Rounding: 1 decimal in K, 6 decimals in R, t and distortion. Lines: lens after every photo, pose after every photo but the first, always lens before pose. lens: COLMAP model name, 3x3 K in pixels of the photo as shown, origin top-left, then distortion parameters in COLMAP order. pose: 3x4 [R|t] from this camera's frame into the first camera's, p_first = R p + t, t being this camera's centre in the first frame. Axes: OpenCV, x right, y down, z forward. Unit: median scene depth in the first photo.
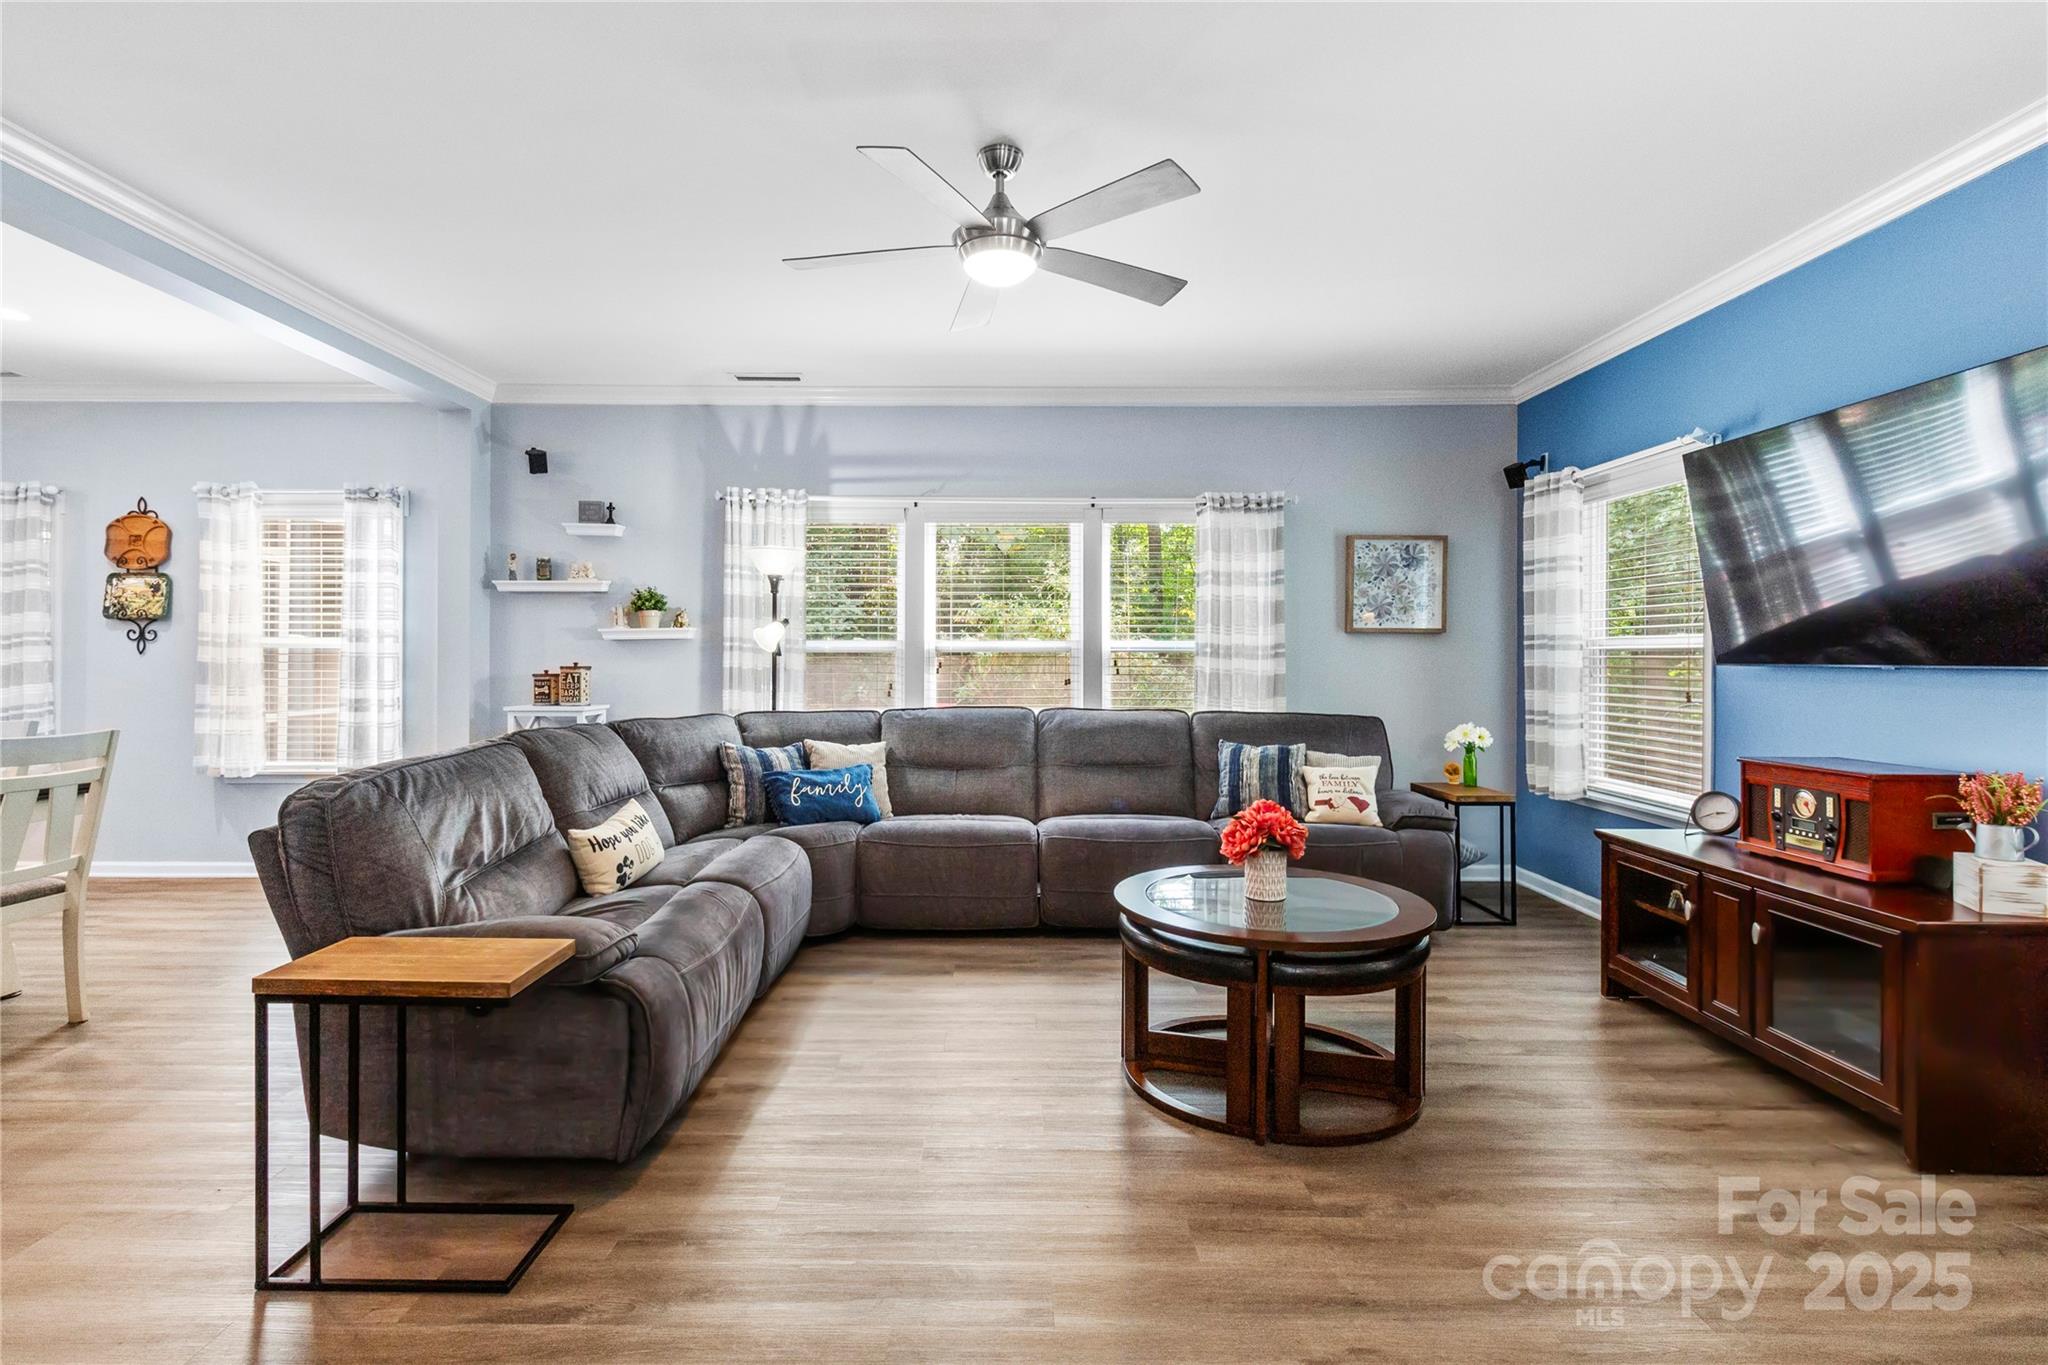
lens RADIAL K [[947.3, 0, 1014.9], [0, 947.3, 668.2], [0, 0, 1]] dist [0.002489, 0.000031]
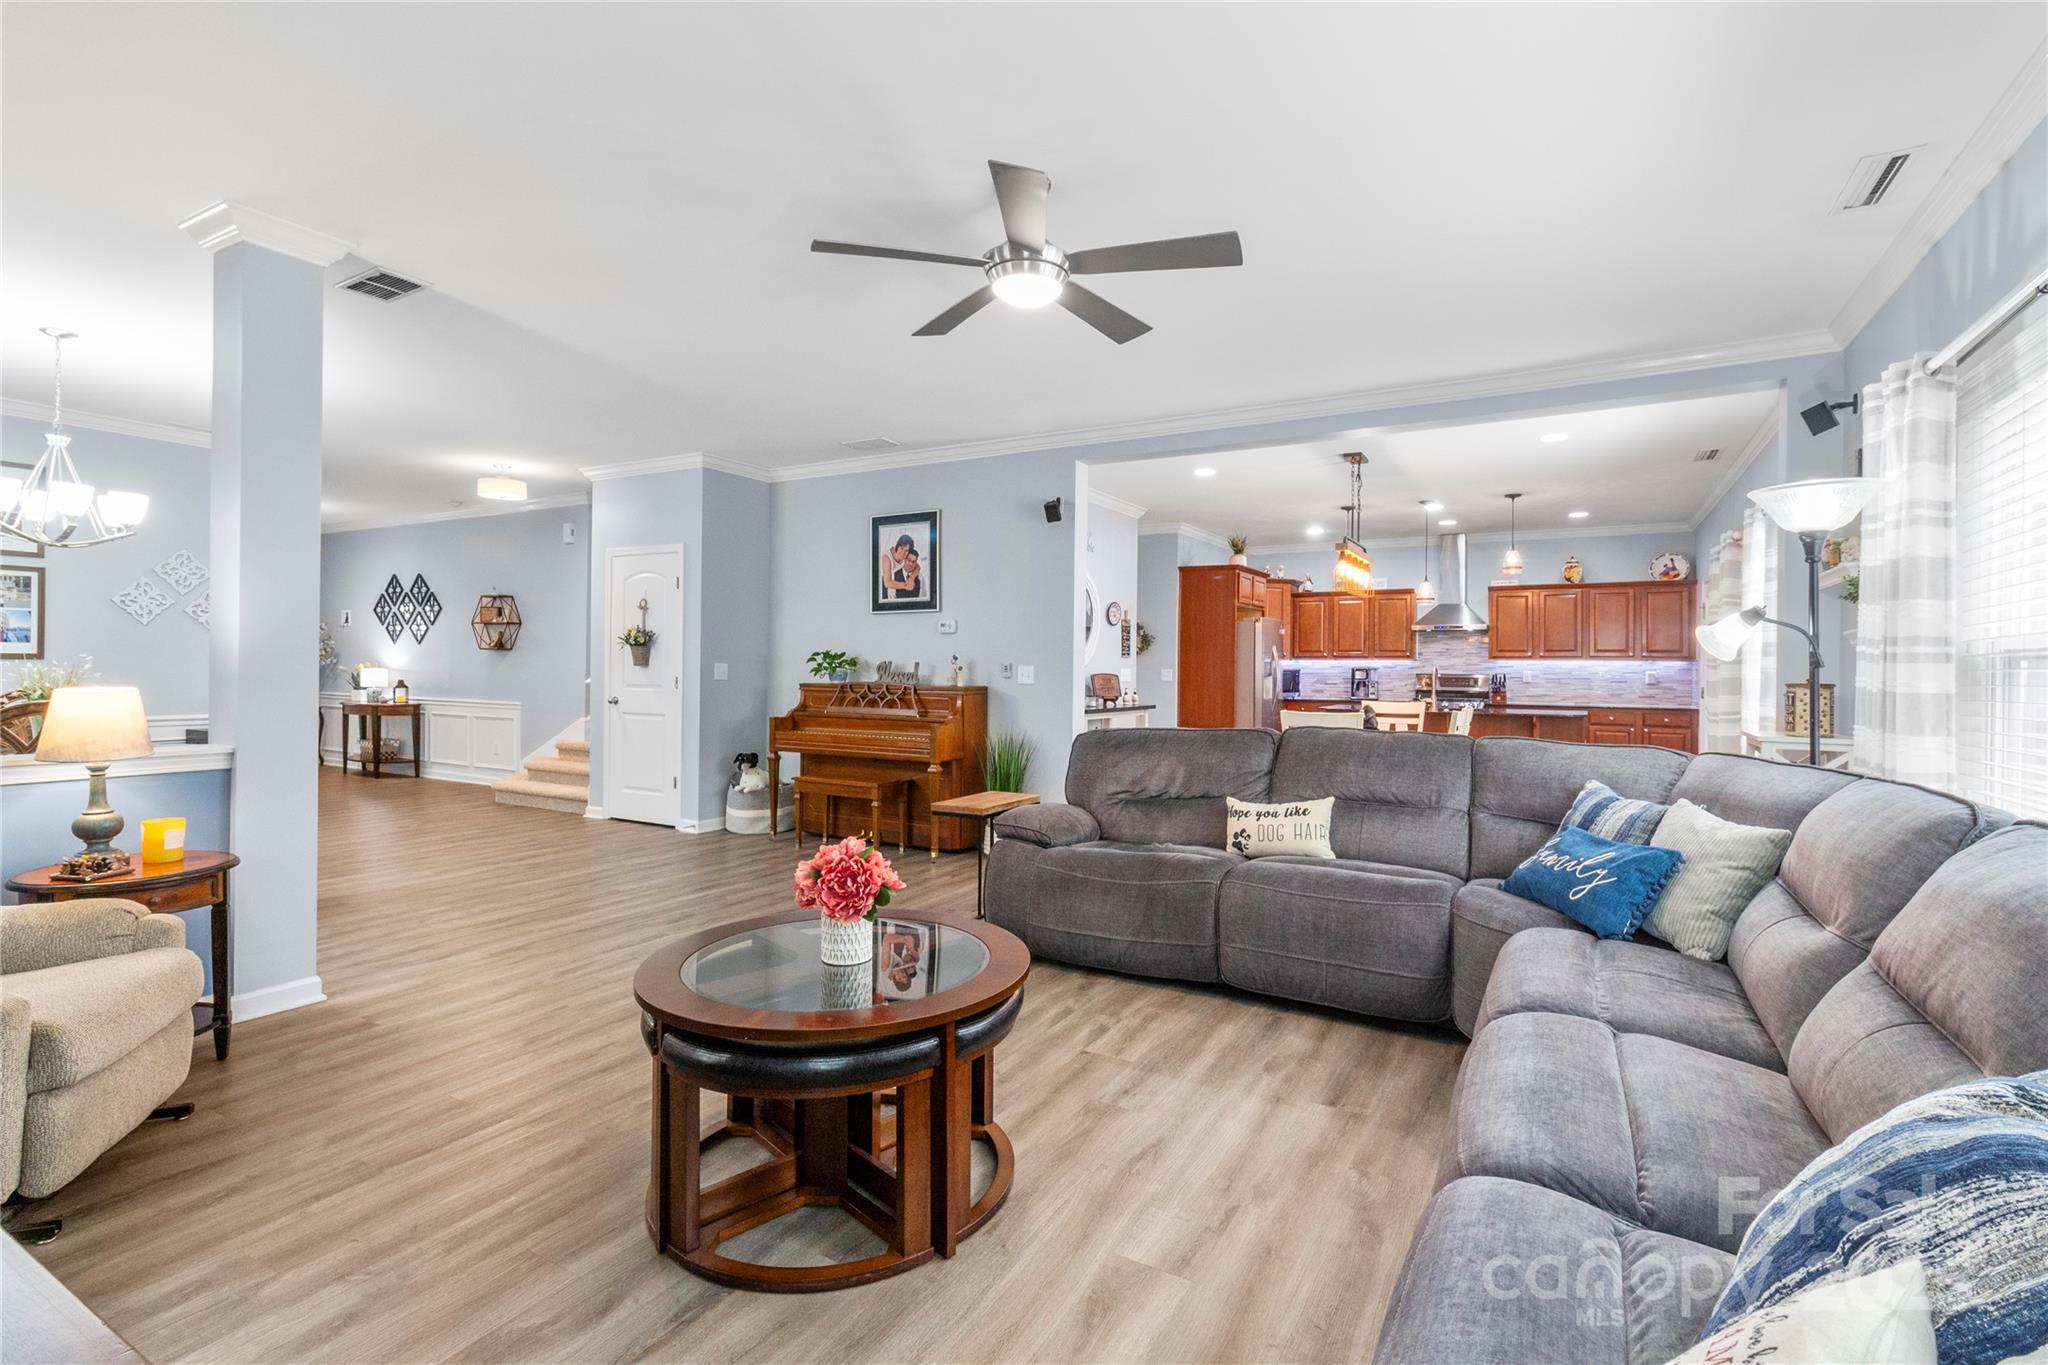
lens RADIAL K [[947.3, 0, 1035.2], [0, 947.3, 664.6], [0, 0, 1]] dist [0.002489, 0.000031]
pose [[-0.497354, -0.010965, -0.867478, 0.488187], [-0.017801, 0.999839, -0.002433, -0.004526], [0.867365, 0.014232, -0.497469, 0.845848]]
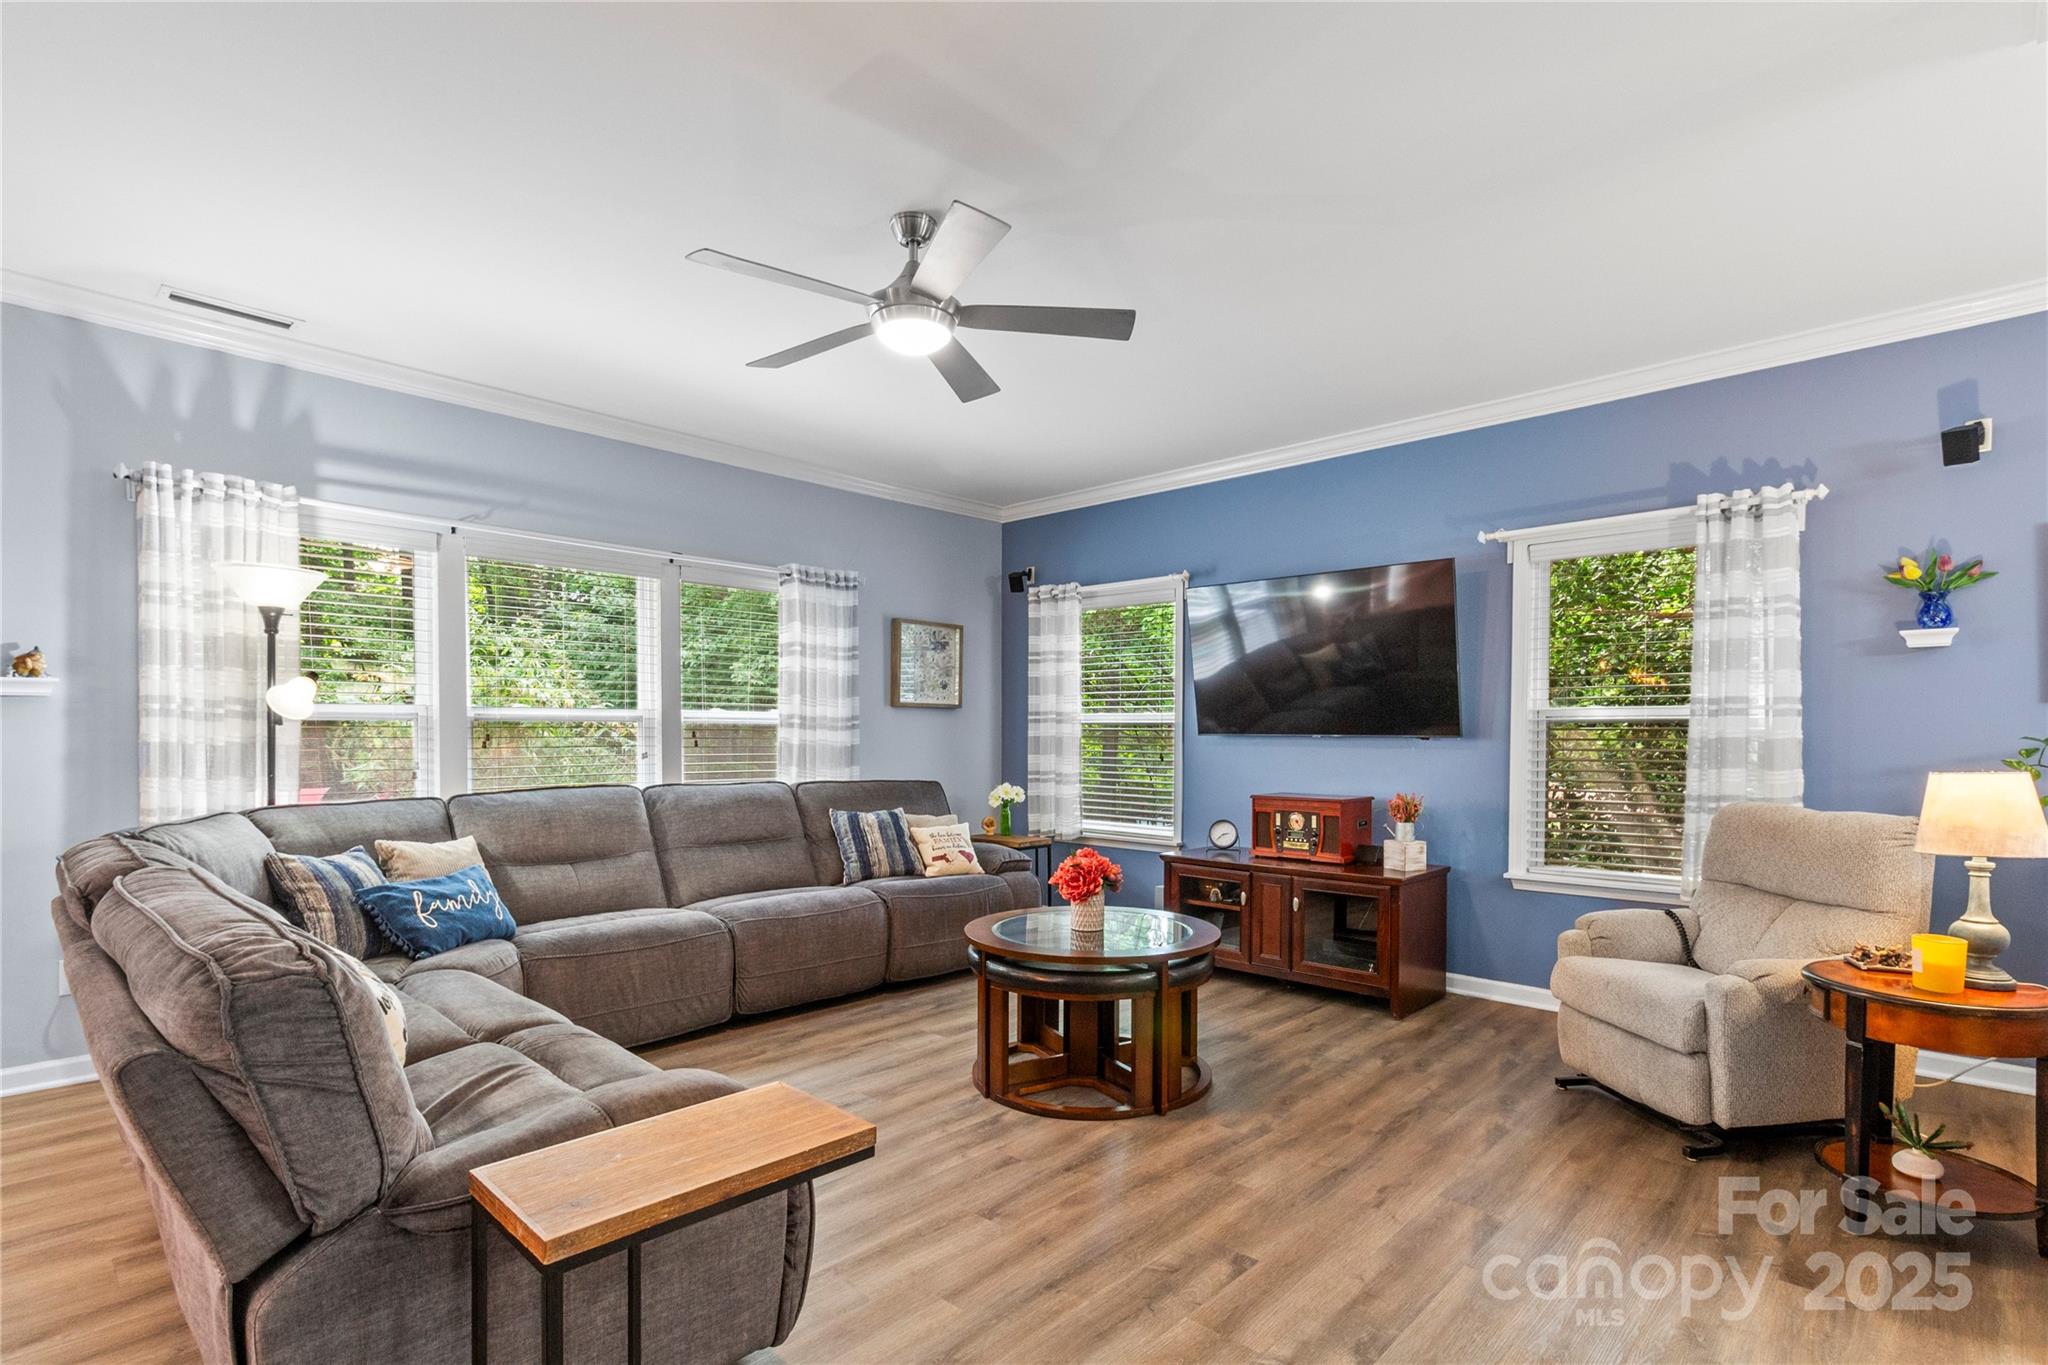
lens RADIAL K [[985.8, 0, 1029.4], [0, 985.8, 743.3], [0, 0, 1]] dist [0.013157, -0.000039]
pose [[0.686609, -0.008592, 0.726976, -0.388173], [0.005001, 0.999962, 0.007096, -0.001853], [-0.727010, -0.001237, 0.686626, 0.102911]]
